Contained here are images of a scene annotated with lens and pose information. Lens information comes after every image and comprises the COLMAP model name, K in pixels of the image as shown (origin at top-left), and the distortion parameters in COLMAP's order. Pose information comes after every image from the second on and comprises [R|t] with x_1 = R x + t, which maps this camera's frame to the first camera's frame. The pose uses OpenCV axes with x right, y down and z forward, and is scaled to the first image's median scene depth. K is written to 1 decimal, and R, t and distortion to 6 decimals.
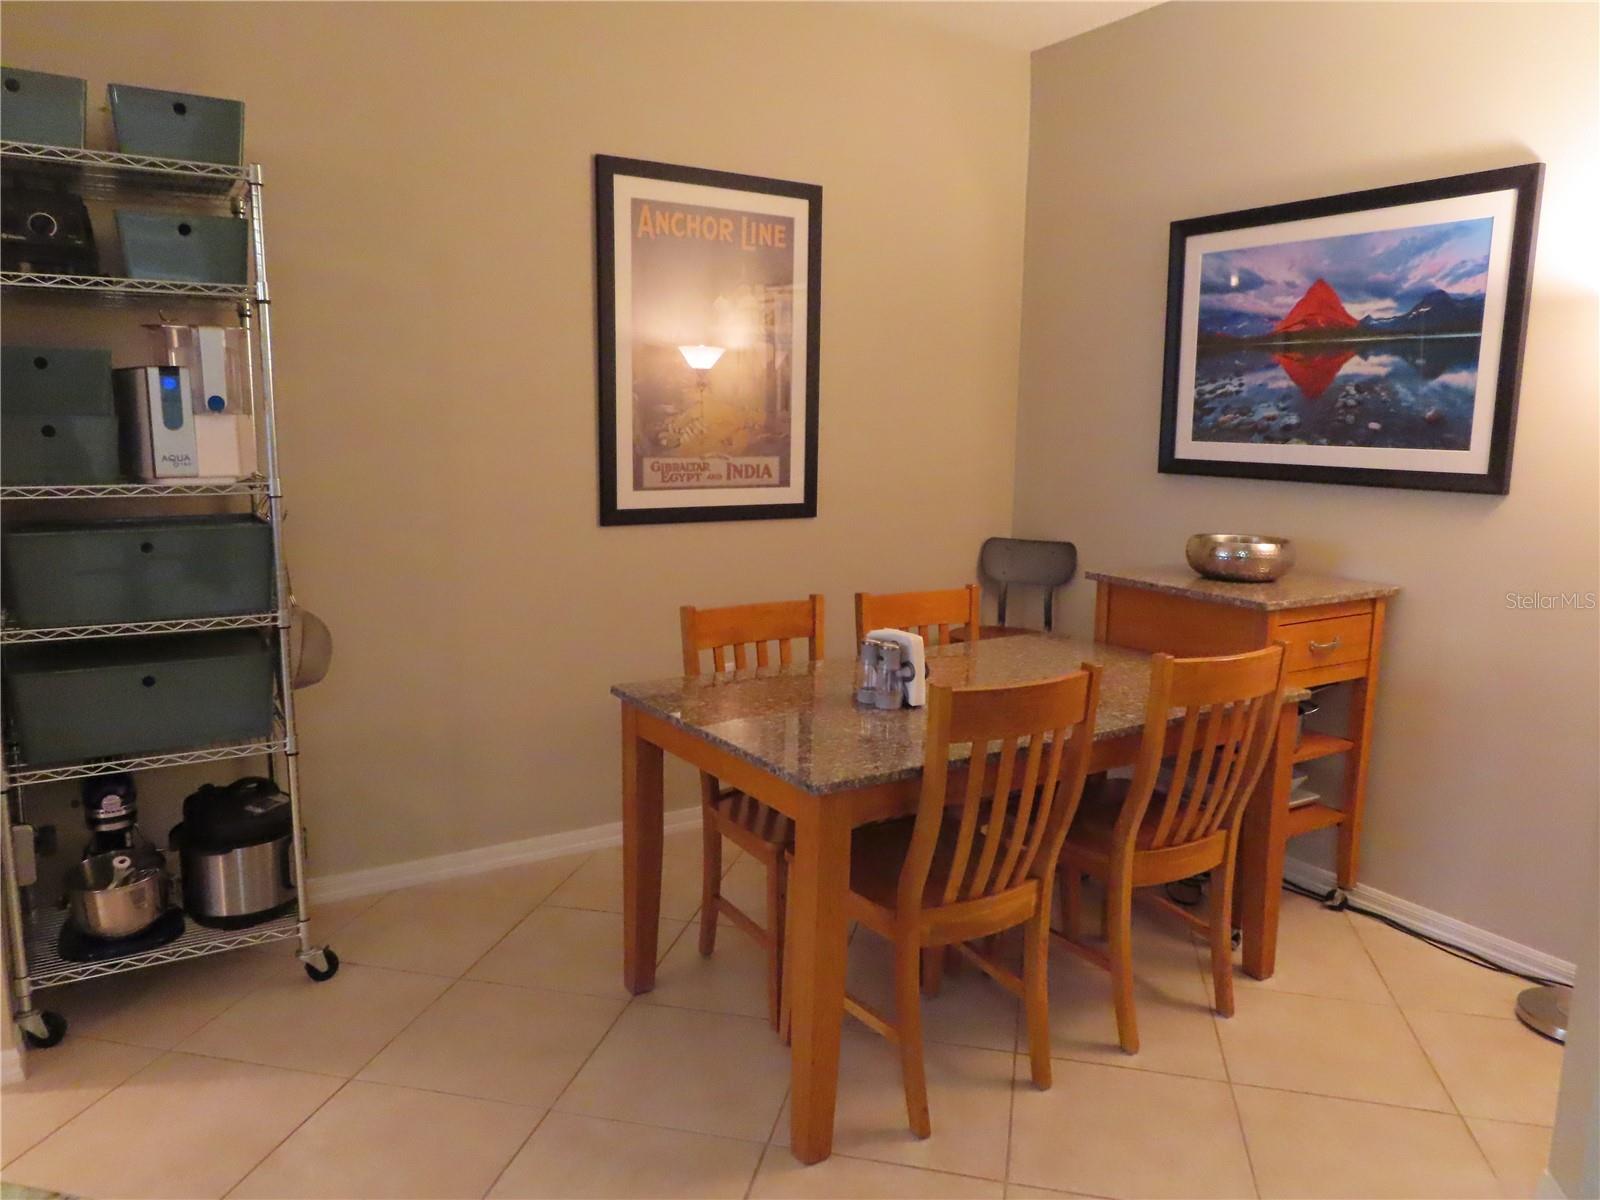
lens RADIAL K [[1147.0, 0, 793.3], [0, 1147.0, 595.2], [0, 0, 1]] dist [-0.012179, 0.012223]
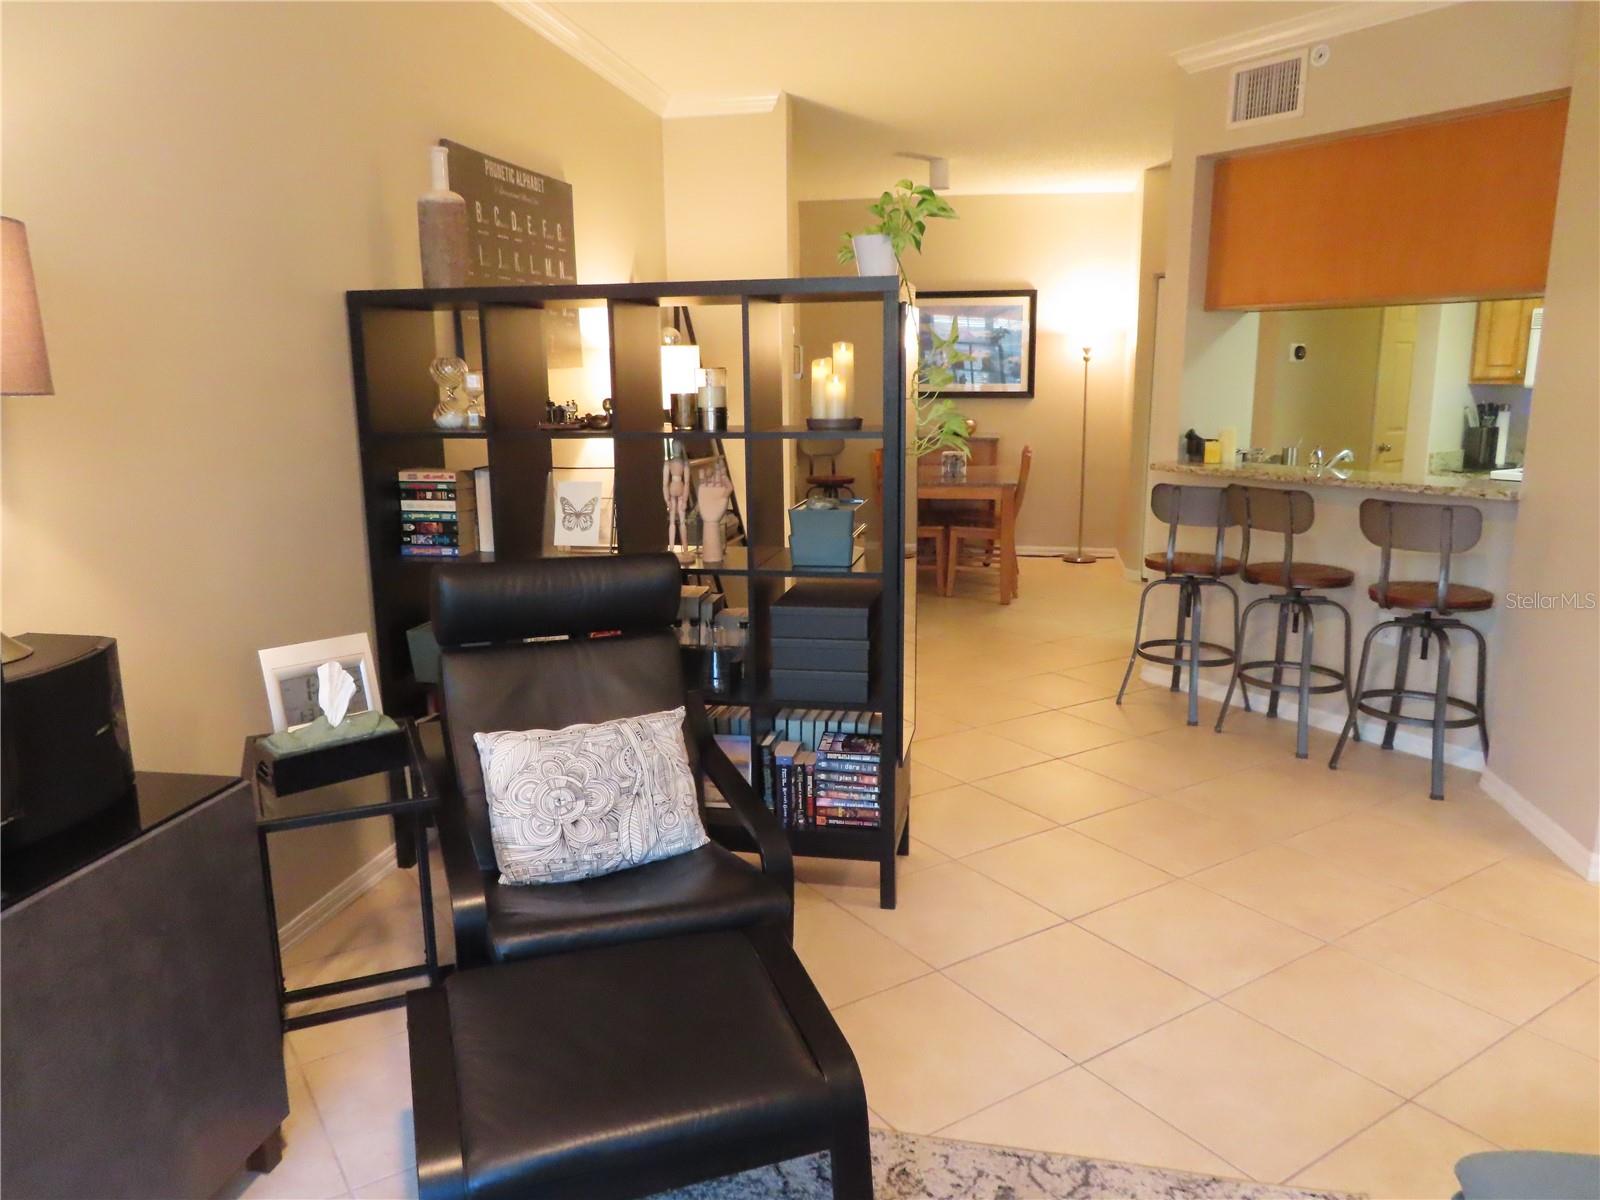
lens RADIAL K [[1147.0, 0, 790.2], [0, 1147.0, 590.4], [0, 0, 1]] dist [-0.012179, 0.012223]
pose [[0.692881, -0.161130, 0.702817, -1.786161], [0.132292, 0.986574, 0.095763, 0.034959], [-0.708812, 0.026625, 0.704895, -0.583413]]
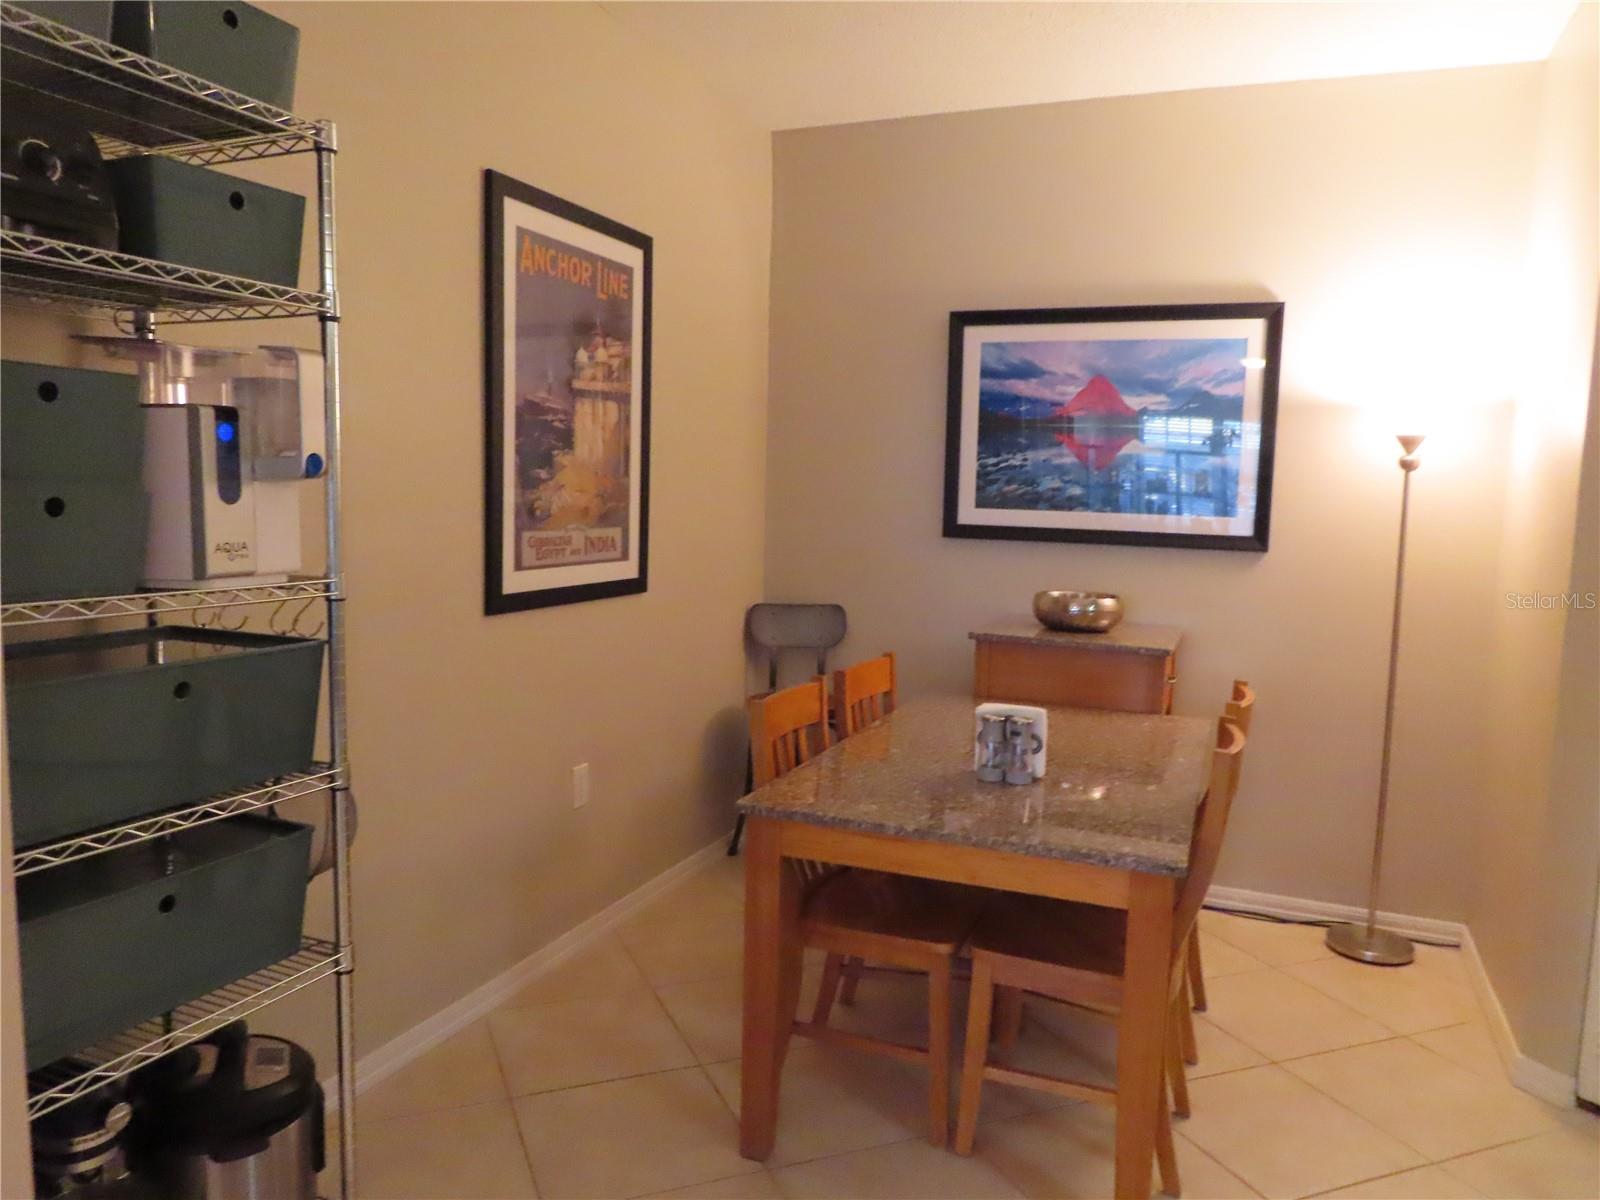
lens RADIAL K [[1147.0, 0, 799.0], [0, 1147.0, 593.7], [0, 0, 1]] dist [-0.012179, 0.012223]
pose [[0.816638, -0.047039, 0.575230, -0.489902], [0.074057, 0.996974, -0.023610, -0.043200], [-0.572379, 0.061881, 0.817651, 0.217278]]
